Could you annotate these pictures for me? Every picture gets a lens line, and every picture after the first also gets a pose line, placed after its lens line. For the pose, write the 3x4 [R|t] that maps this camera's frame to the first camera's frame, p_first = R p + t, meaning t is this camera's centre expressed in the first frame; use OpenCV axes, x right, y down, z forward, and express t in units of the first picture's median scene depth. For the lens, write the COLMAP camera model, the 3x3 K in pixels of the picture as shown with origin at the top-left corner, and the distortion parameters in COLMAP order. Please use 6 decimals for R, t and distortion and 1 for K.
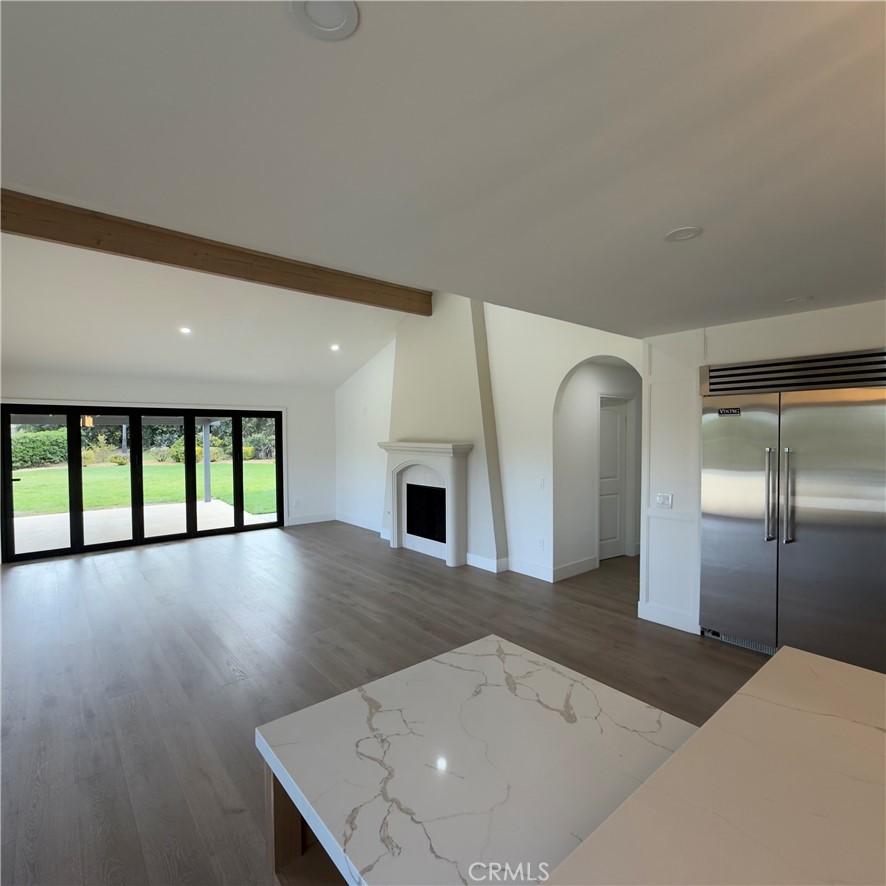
lens RADIAL K [[473.3, 0, 442.5], [0, 473.3, 446.0], [0, 0, 1]] dist [0.001773, 0.001349]
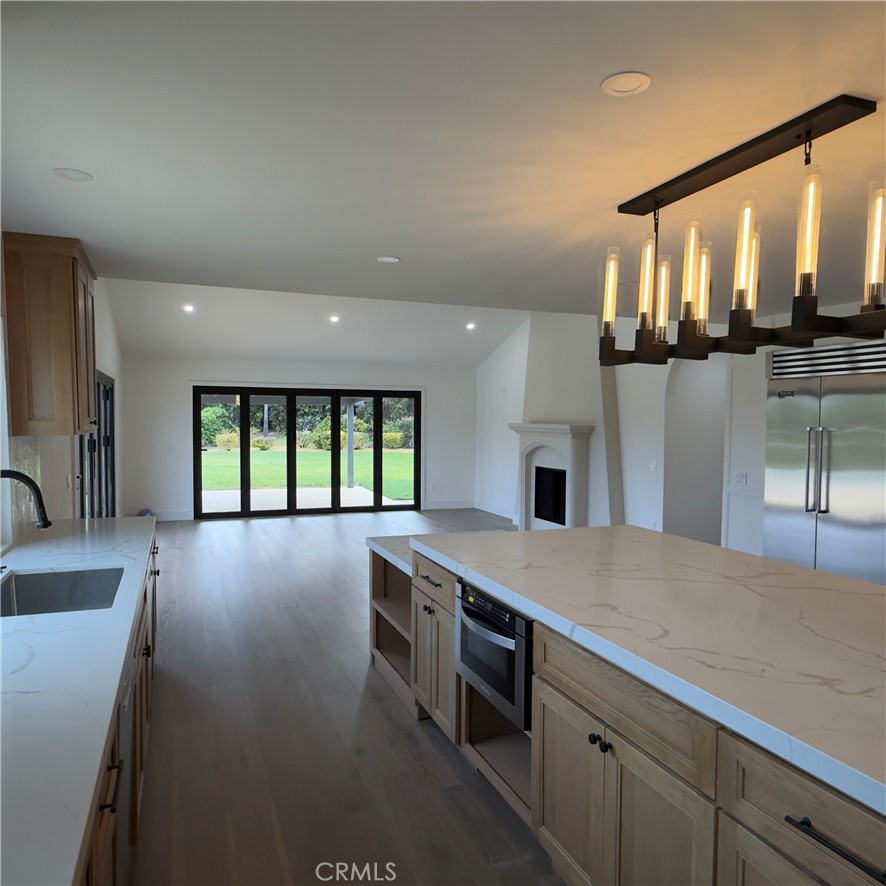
lens RADIAL K [[683.2, 0, 444.8], [0, 683.2, 441.2], [0, 0, 1]] dist [0.004467, -0.025110]
pose [[0.947233, 0.023152, -0.319710, 0.170056], [-0.021567, 0.999731, 0.008496, 0.017644], [0.319821, -0.001153, 0.947477, -0.337317]]
